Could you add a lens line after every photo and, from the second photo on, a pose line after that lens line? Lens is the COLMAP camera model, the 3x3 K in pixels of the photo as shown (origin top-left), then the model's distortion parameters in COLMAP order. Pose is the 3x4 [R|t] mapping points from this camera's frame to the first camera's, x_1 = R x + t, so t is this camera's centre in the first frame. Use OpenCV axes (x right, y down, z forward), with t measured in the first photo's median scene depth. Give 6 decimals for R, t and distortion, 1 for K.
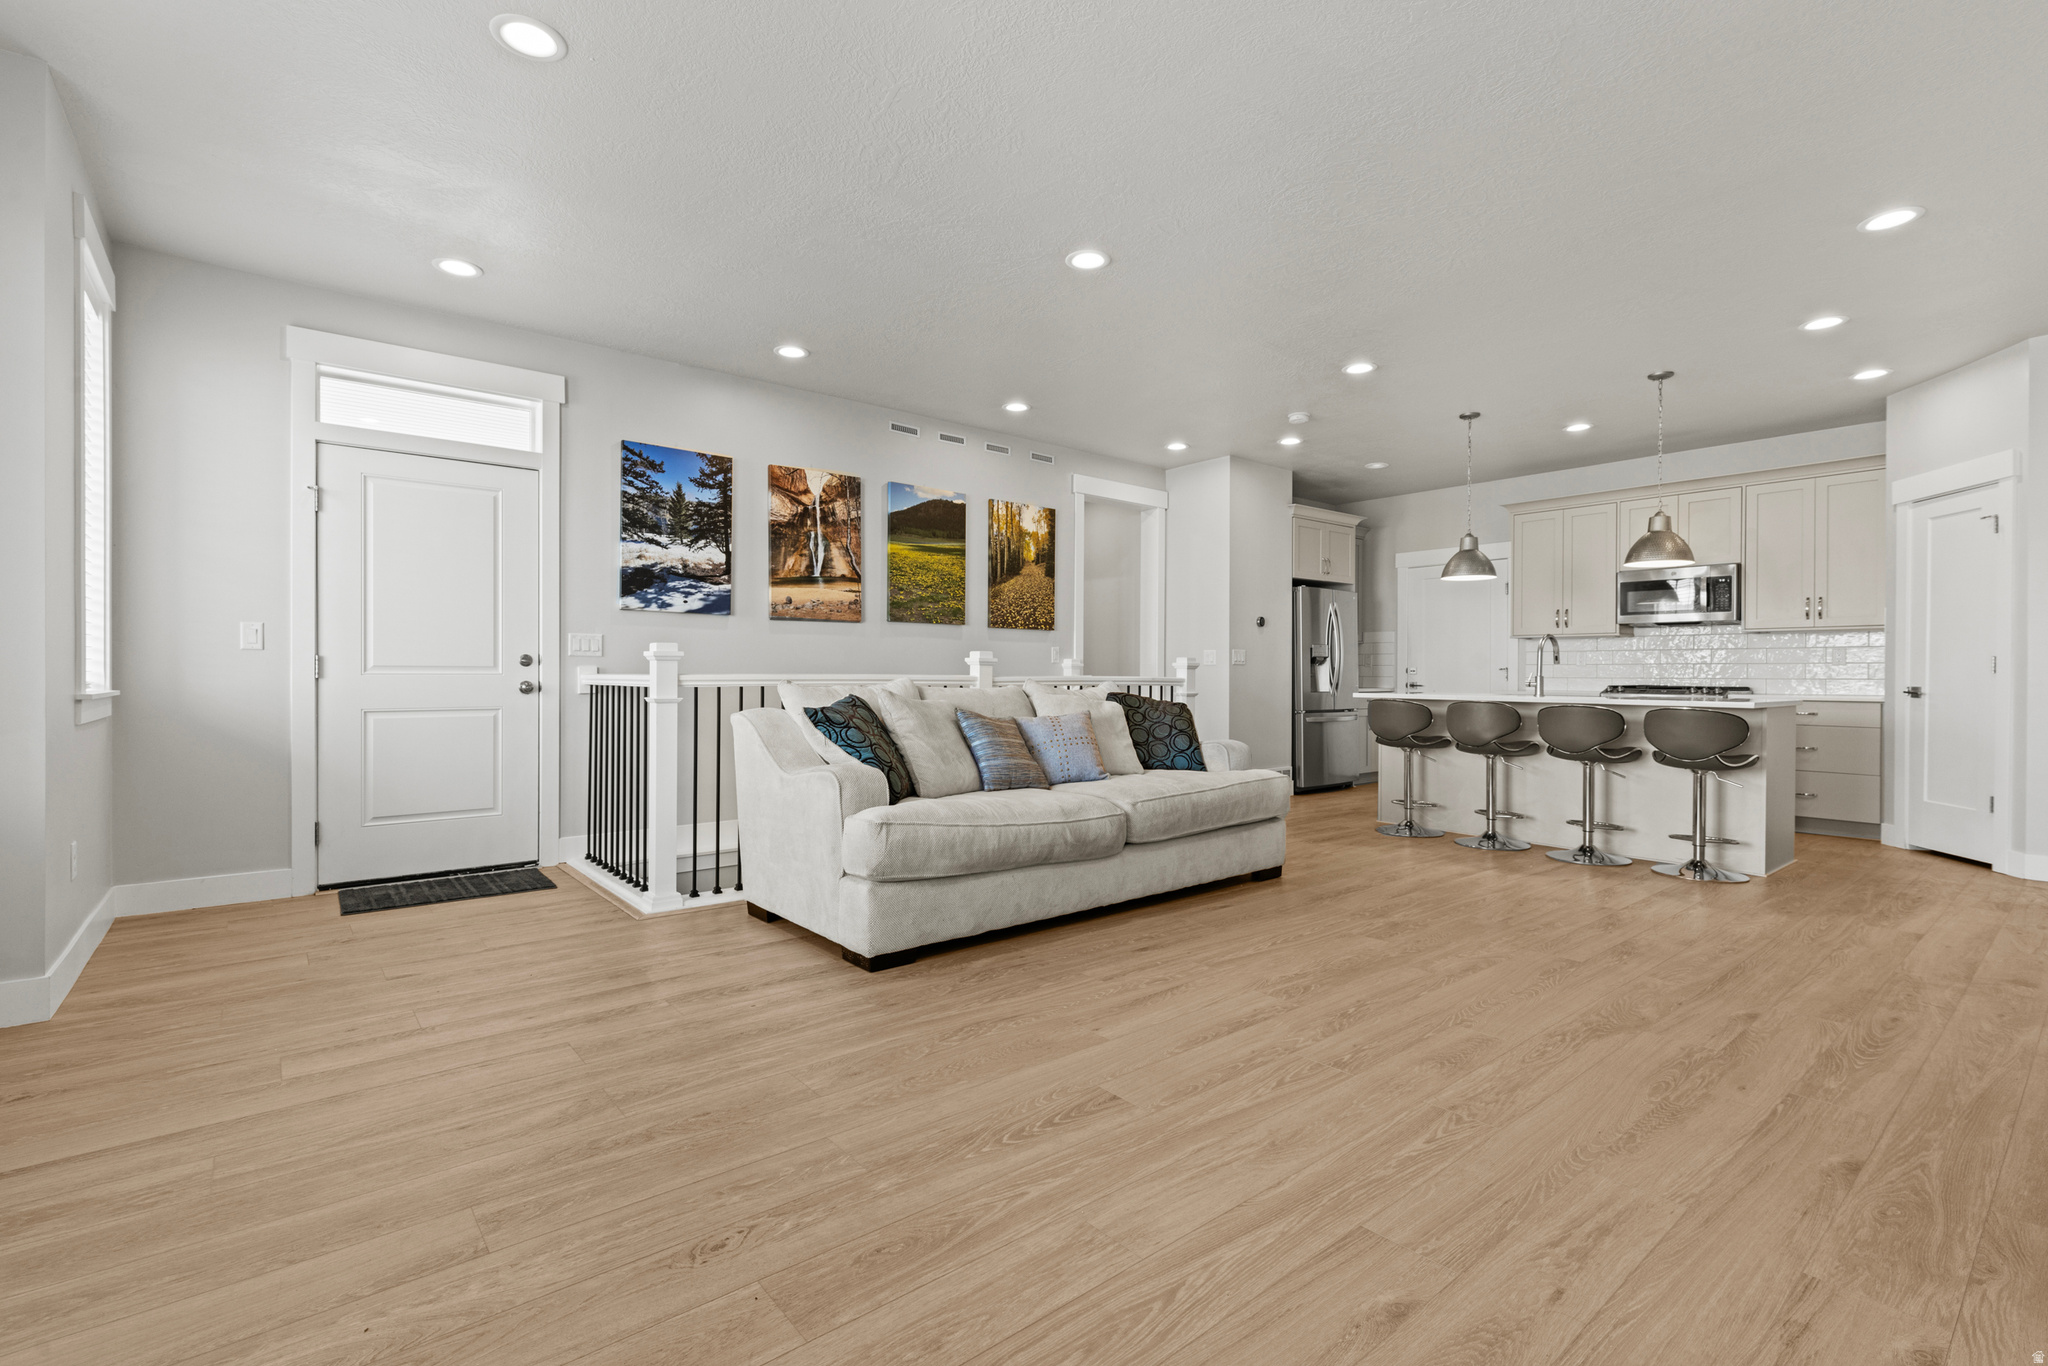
lens RADIAL K [[924.2, 0, 1015.4], [0, 924.2, 678.6], [0, 0, 1]] dist [0.005901, 0.000591]
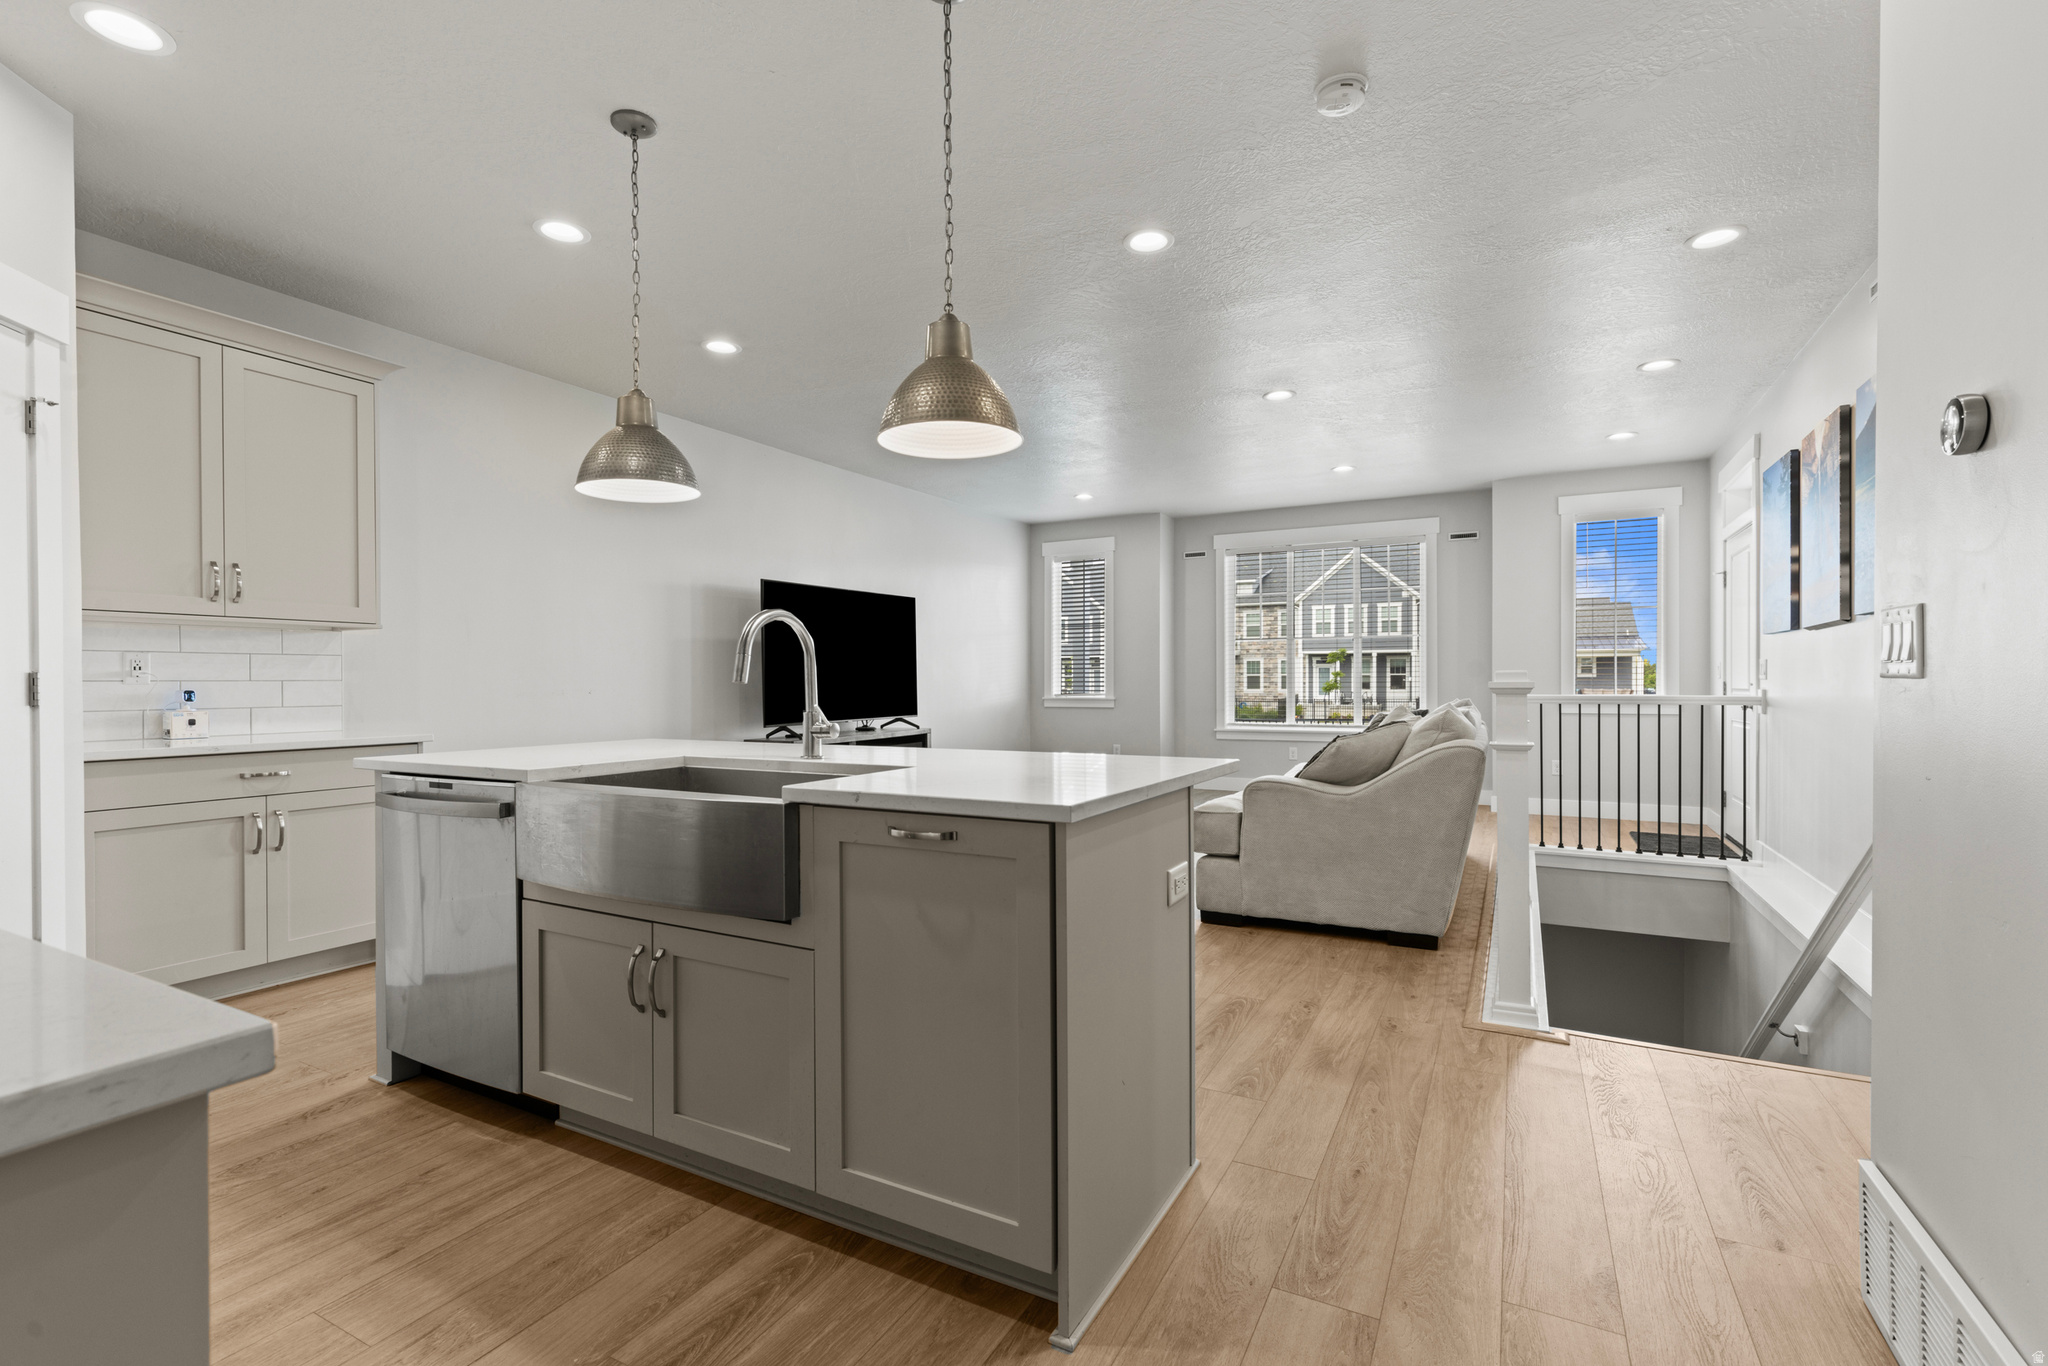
lens RADIAL K [[929.2, 0, 1024.9], [0, 929.2, 689.4], [0, 0, 1]] dist [0.004727, 0.000717]
pose [[-0.922864, 0.001903, -0.385122, 0.657812], [-0.001864, 0.999954, 0.009407, -0.016226], [0.385122, 0.009399, -0.922818, 1.464220]]
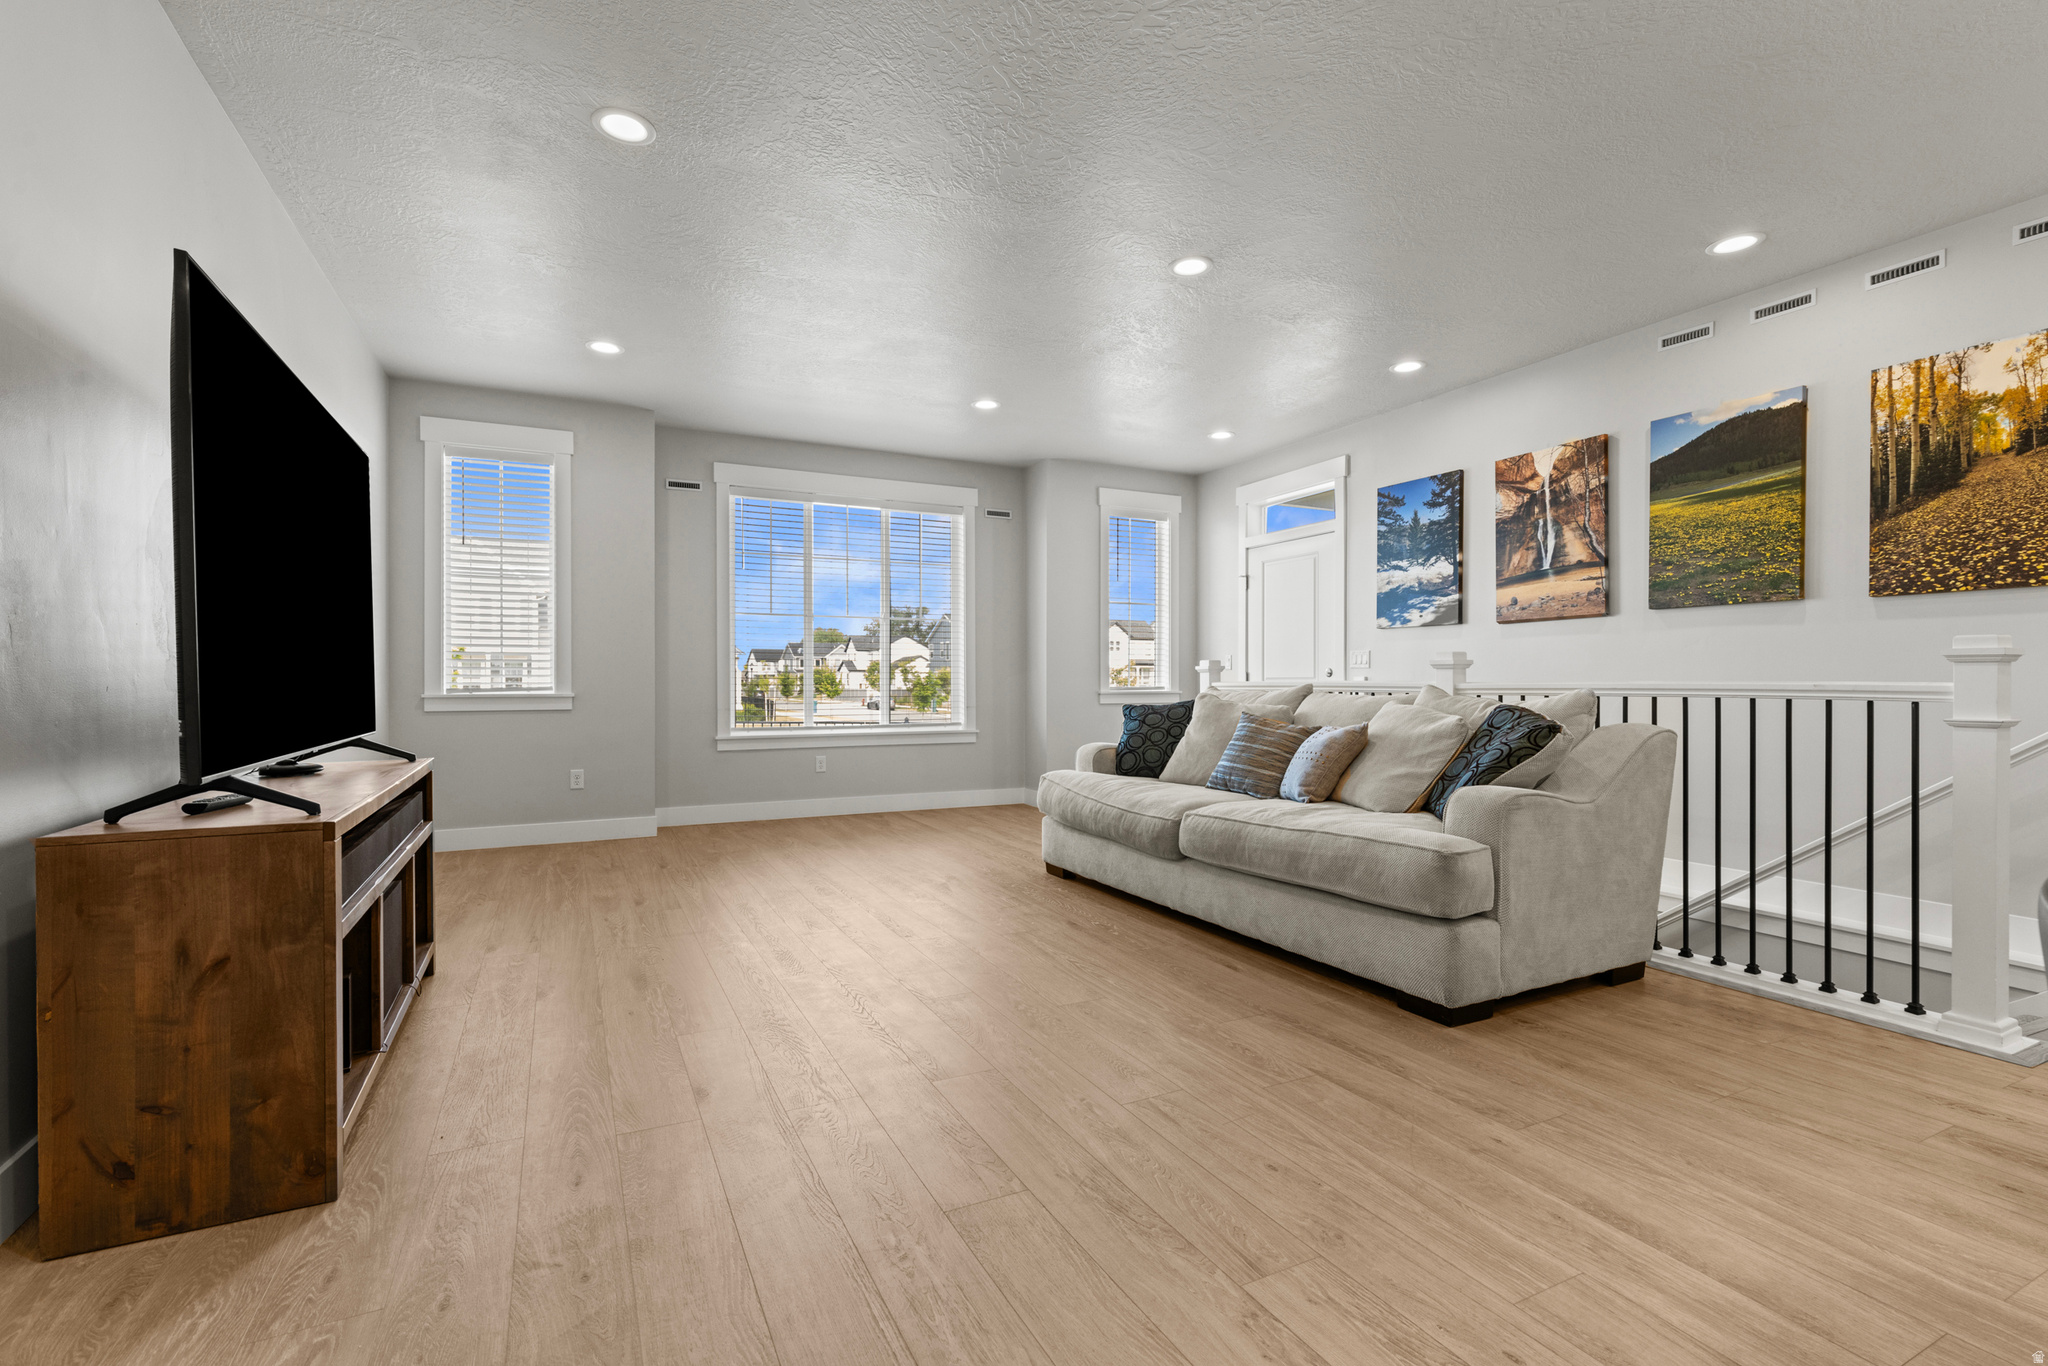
lens RADIAL K [[929.2, 0, 1024.9], [0, 929.2, 689.4], [0, 0, 1]] dist [0.004727, 0.000717]
pose [[-0.225030, 0.000215, -0.974352, 0.755347], [-0.006436, 0.999978, 0.001707, 0.004654], [0.974331, 0.006655, -0.225024, 0.723624]]
